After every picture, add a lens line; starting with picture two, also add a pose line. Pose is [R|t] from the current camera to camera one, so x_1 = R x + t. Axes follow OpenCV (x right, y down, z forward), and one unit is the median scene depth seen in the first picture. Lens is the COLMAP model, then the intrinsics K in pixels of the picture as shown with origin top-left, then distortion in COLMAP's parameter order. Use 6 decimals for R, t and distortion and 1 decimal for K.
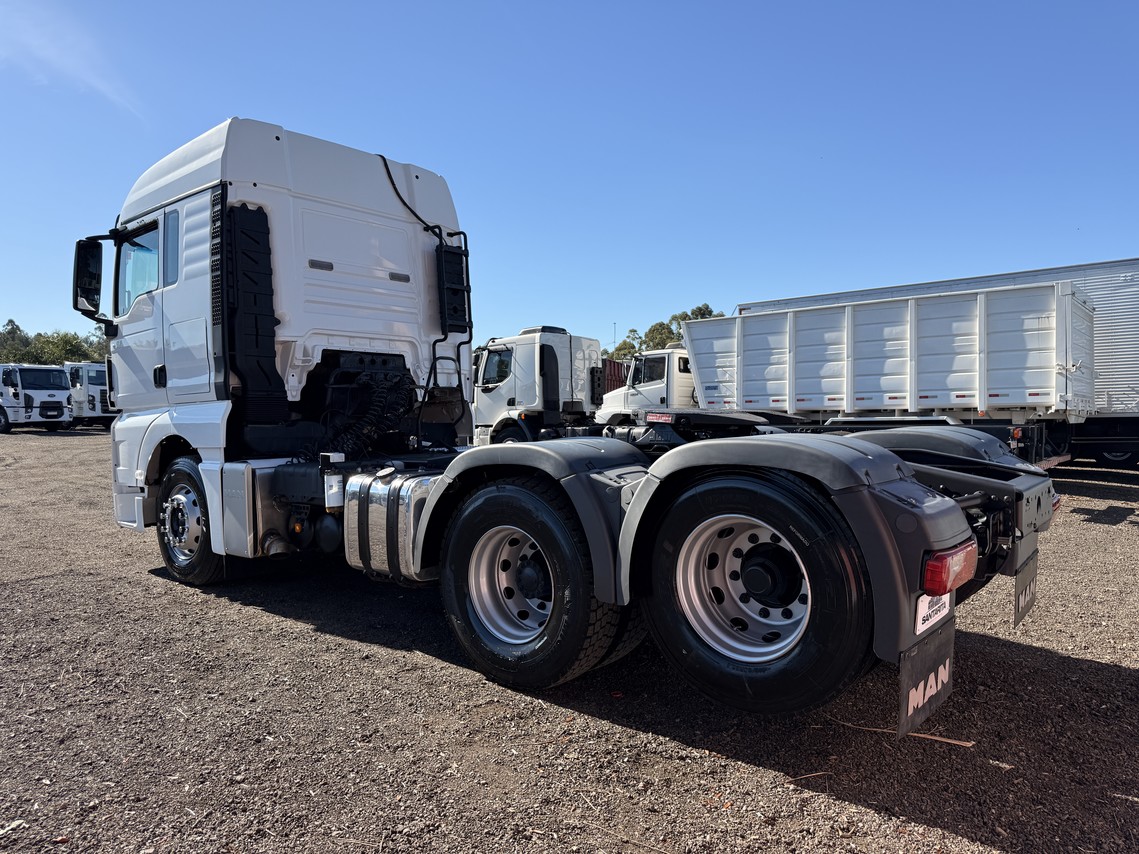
lens RADIAL K [[795.4, 0, 569.5], [0, 795.4, 427.0], [0, 0, 1]] dist [0.055491, -0.072977]
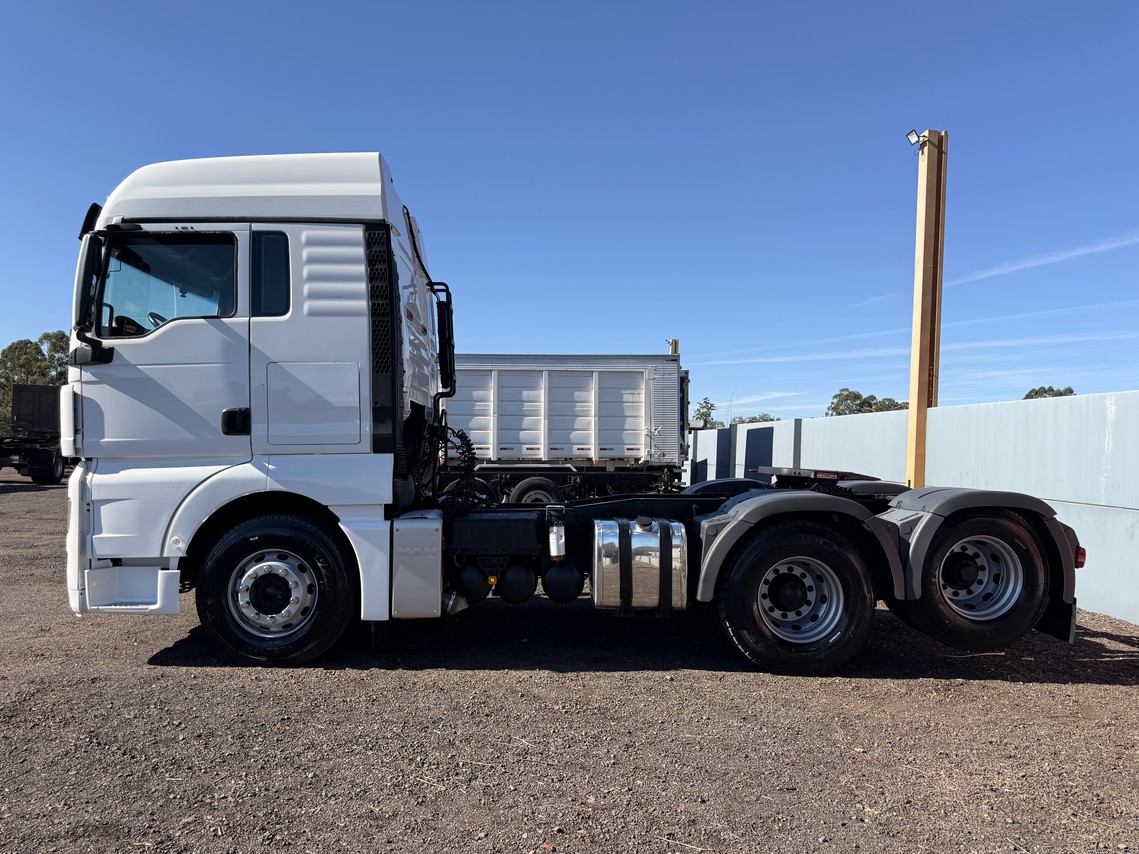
lens RADIAL K [[795.4, 0, 569.5], [0, 795.4, 427.0], [0, 0, 1]] dist [0.055491, -0.072977]
pose [[0.737175, 0.039513, 0.674546, -0.392198], [-0.005766, 0.998620, -0.052195, -0.007282], [-0.675677, 0.034588, 0.736386, 0.072578]]
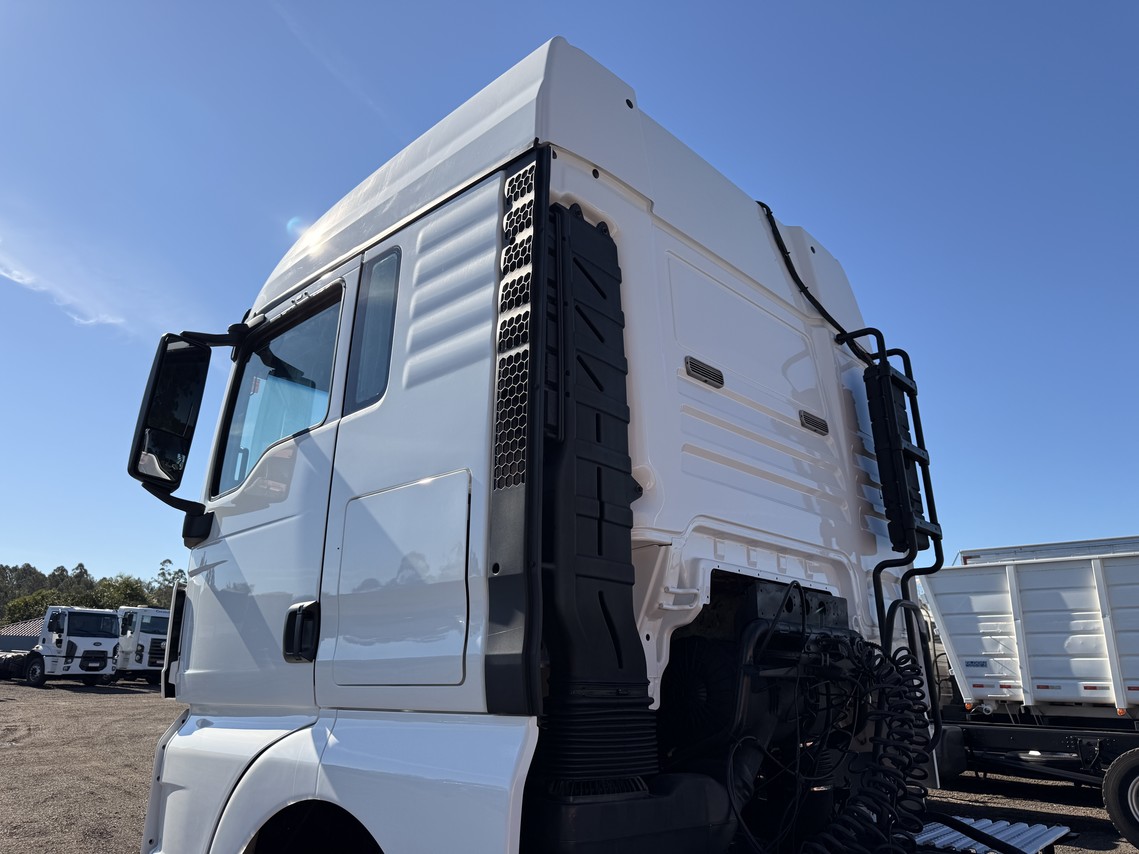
lens RADIAL K [[795.4, 0, 569.5], [0, 795.4, 427.0], [0, 0, 1]] dist [0.055491, -0.072977]
pose [[0.997655, 0.011764, -0.067431, -0.169021], [-0.032204, 0.949950, -0.310738, -0.019217], [0.060400, 0.312180, 0.948101, 0.288668]]
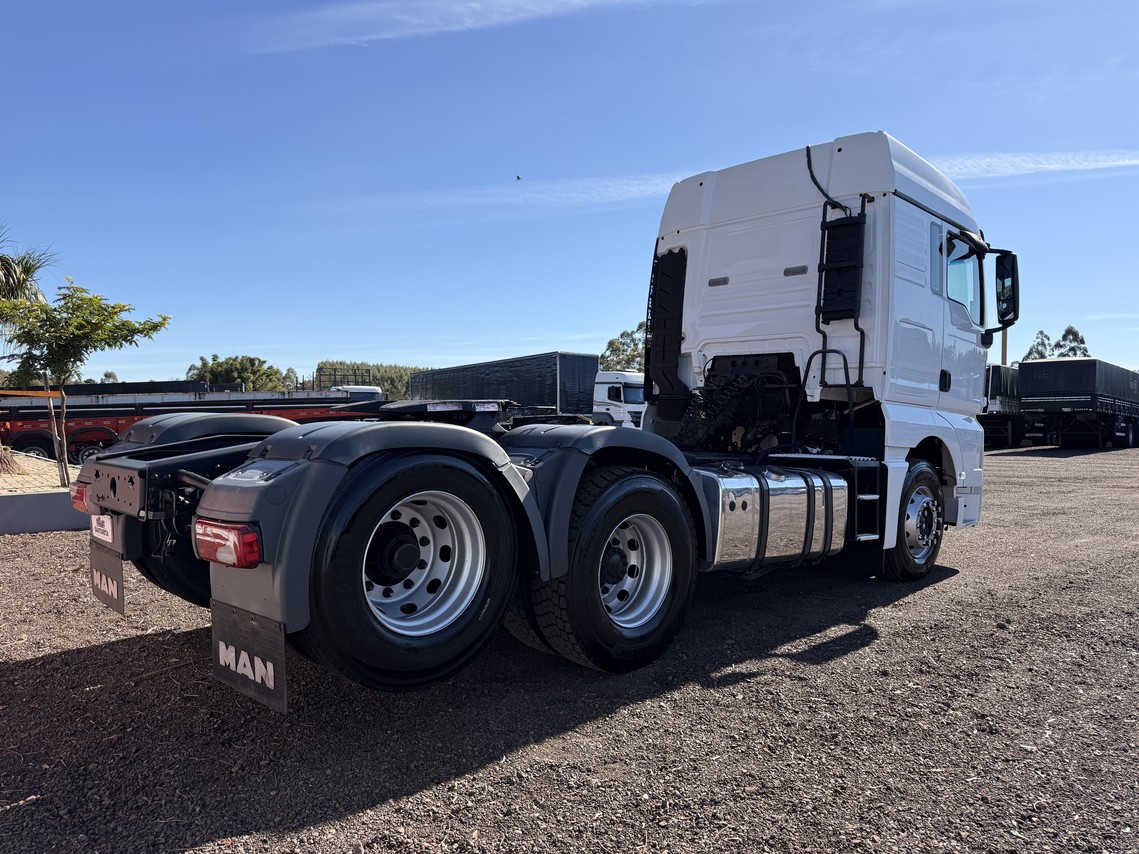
lens RADIAL K [[795.4, 0, 569.5], [0, 795.4, 427.0], [0, 0, 1]] dist [0.055491, -0.072977]
pose [[-0.087165, 0.026870, -0.995831, 0.396702], [-0.019647, 0.999395, 0.028686, -0.012620], [0.996000, 0.022066, -0.086585, 0.426252]]
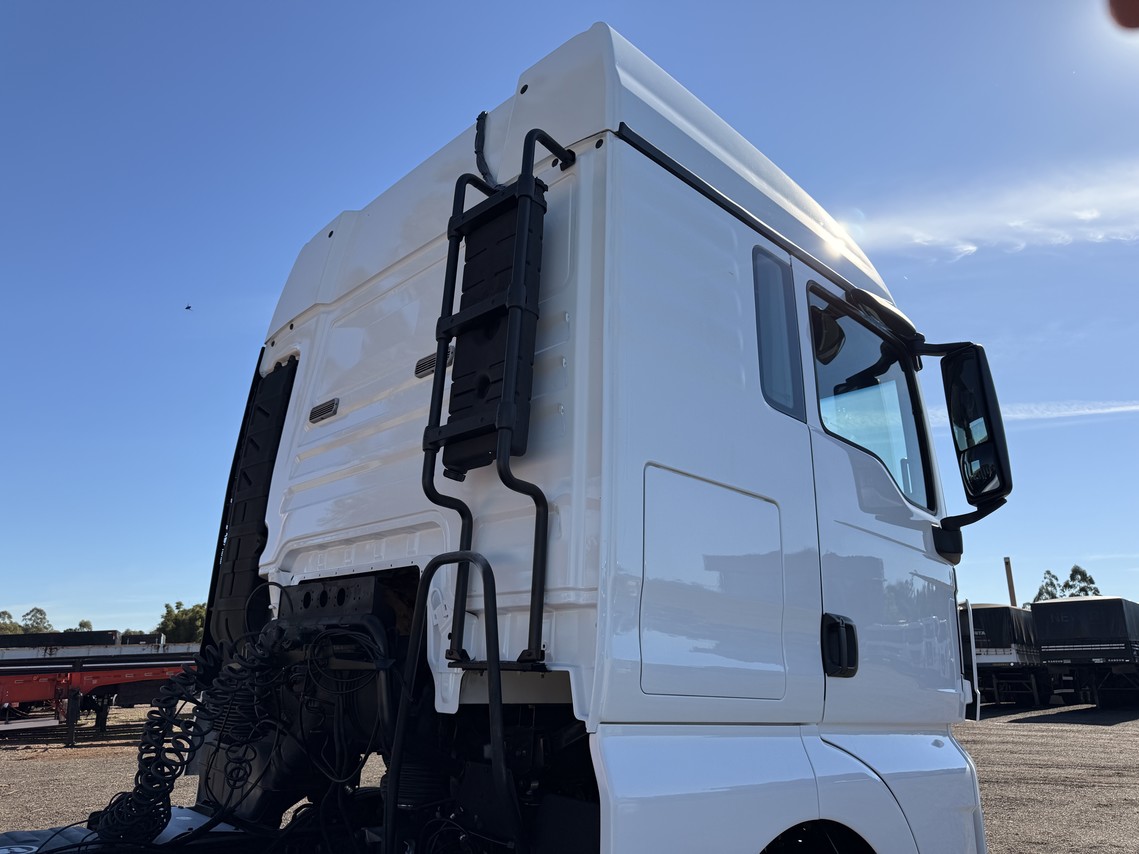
lens RADIAL K [[795.4, 0, 569.5], [0, 795.4, 427.0], [0, 0, 1]] dist [0.055491, -0.072977]
pose [[-0.089658, -0.268899, -0.958986, 0.070674], [-0.012132, 0.963088, -0.268914, -0.029436], [0.995899, -0.012476, -0.089611, 0.571642]]
